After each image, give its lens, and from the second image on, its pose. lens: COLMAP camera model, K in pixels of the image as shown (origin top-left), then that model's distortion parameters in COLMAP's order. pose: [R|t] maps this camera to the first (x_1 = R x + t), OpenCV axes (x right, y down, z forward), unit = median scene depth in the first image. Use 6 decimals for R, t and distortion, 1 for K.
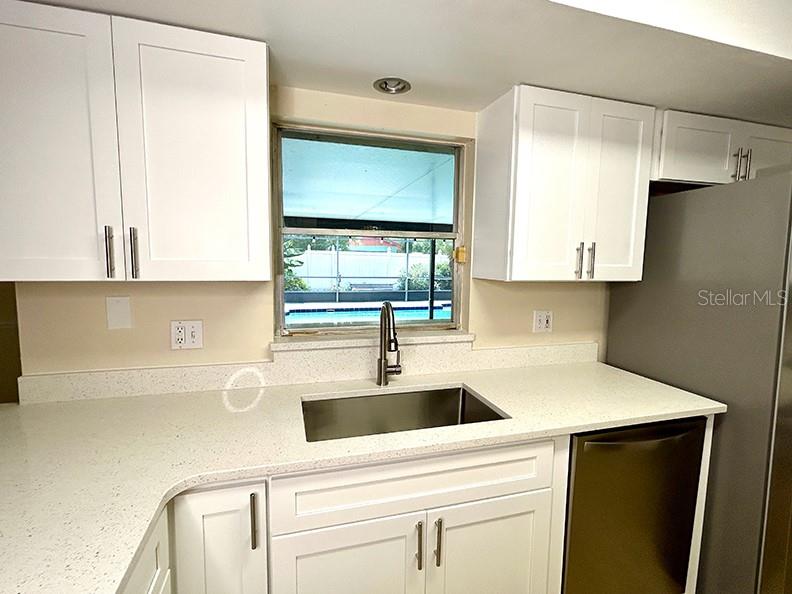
lens RADIAL K [[388.0, 0, 394.6], [0, 388.0, 294.9], [0, 0, 1]] dist [0.000834, 0.000482]
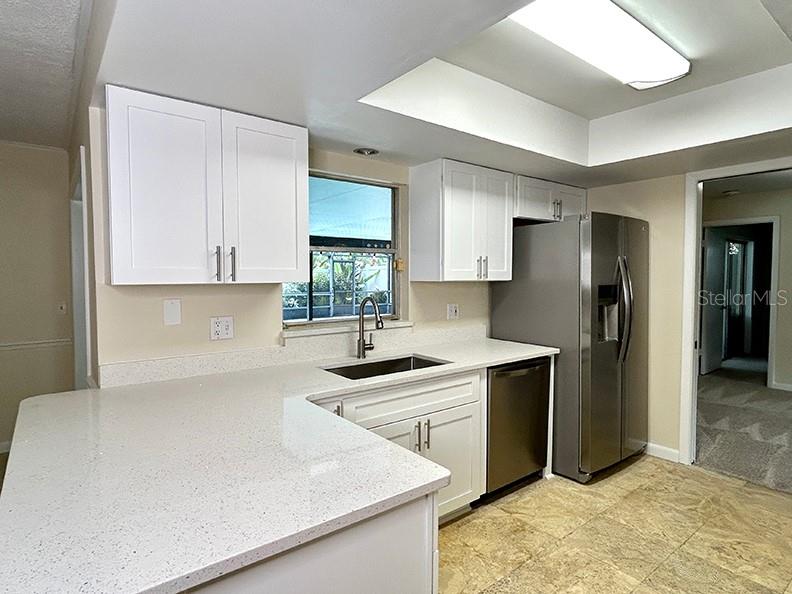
lens RADIAL K [[453.0, 0, 396.0], [0, 453.0, 297.0], [0, 0, 1]] dist [0.000351, 0.000229]
pose [[0.928971, -0.034640, 0.368529, -0.509404], [0.049947, 0.998237, -0.032076, 0.071130], [-0.366768, 0.048204, 0.929063, -0.567079]]
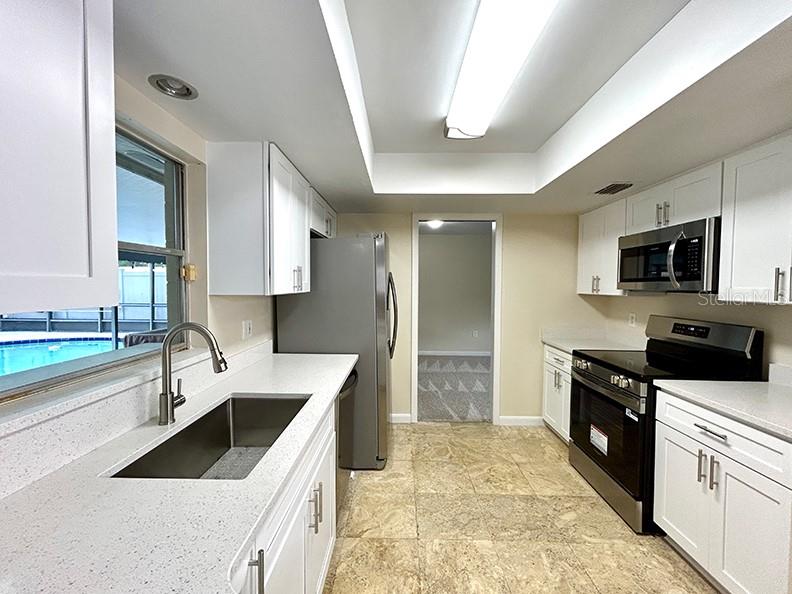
lens RADIAL K [[337.2, 0, 396.0], [0, 337.2, 297.0], [0, 0, 1]] dist [0.000519, 0.000118]
pose [[0.297128, -0.049617, 0.953548, -0.579667], [0.089545, 0.995696, 0.023908, -0.018104], [-0.950630, 0.078282, 0.300292, 0.280285]]
